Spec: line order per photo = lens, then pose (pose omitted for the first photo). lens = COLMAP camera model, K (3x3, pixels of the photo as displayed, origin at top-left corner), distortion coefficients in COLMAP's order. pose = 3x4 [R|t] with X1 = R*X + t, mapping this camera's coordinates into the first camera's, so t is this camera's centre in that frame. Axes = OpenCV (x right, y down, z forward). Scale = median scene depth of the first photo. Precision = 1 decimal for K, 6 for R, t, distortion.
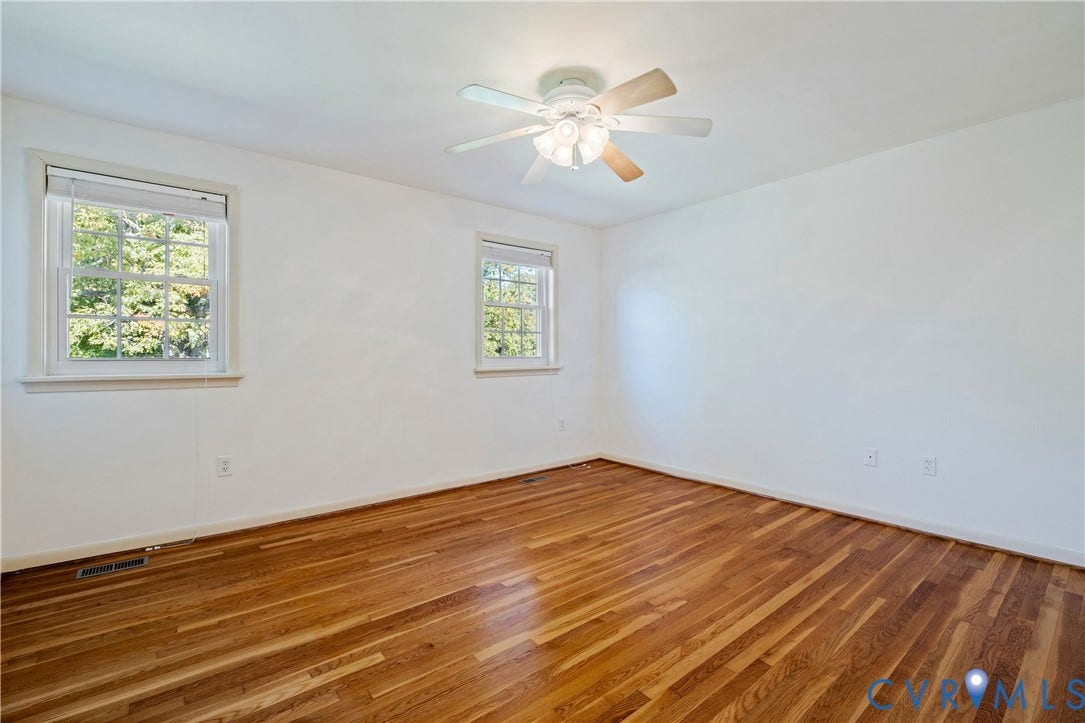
lens RADIAL K [[477.5, 0, 546.7], [0, 477.5, 362.5], [0, 0, 1]] dist [-0.002058, -0.000339]
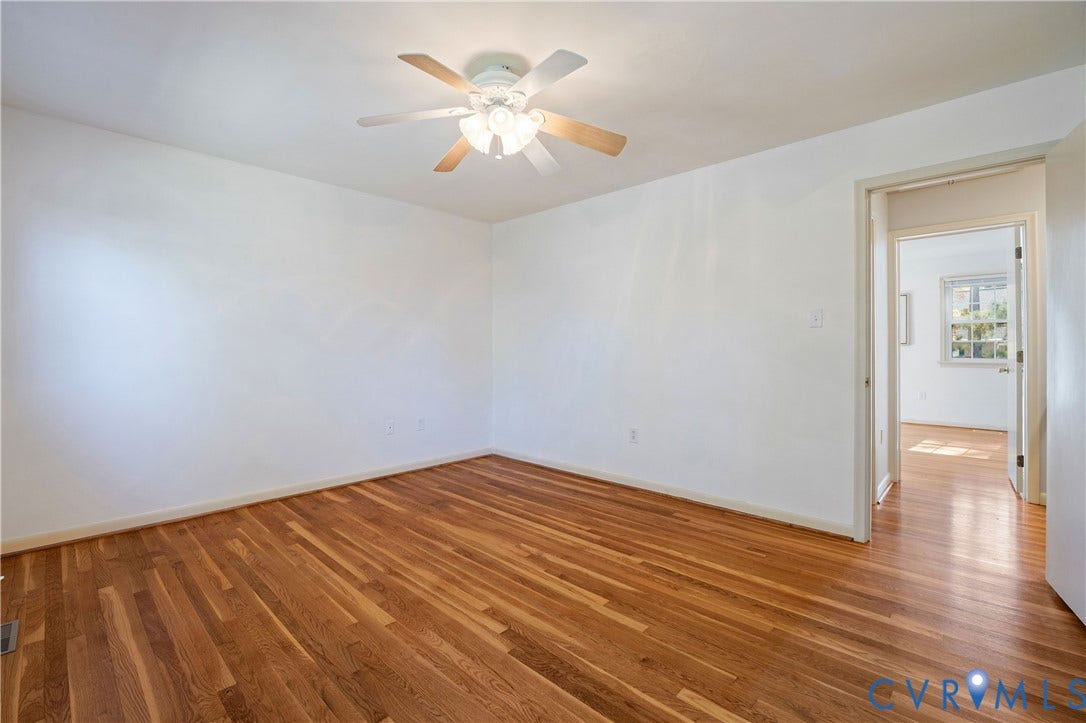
lens RADIAL K [[469.6, 0, 531.8], [0, 469.6, 346.9], [0, 0, 1]] dist [-0.002310, -0.000024]
pose [[-0.111547, 0.008949, 0.993719, -0.882542], [0.011473, 0.999904, -0.007717, -0.011636], [-0.993693, 0.010540, -0.111639, 1.022330]]
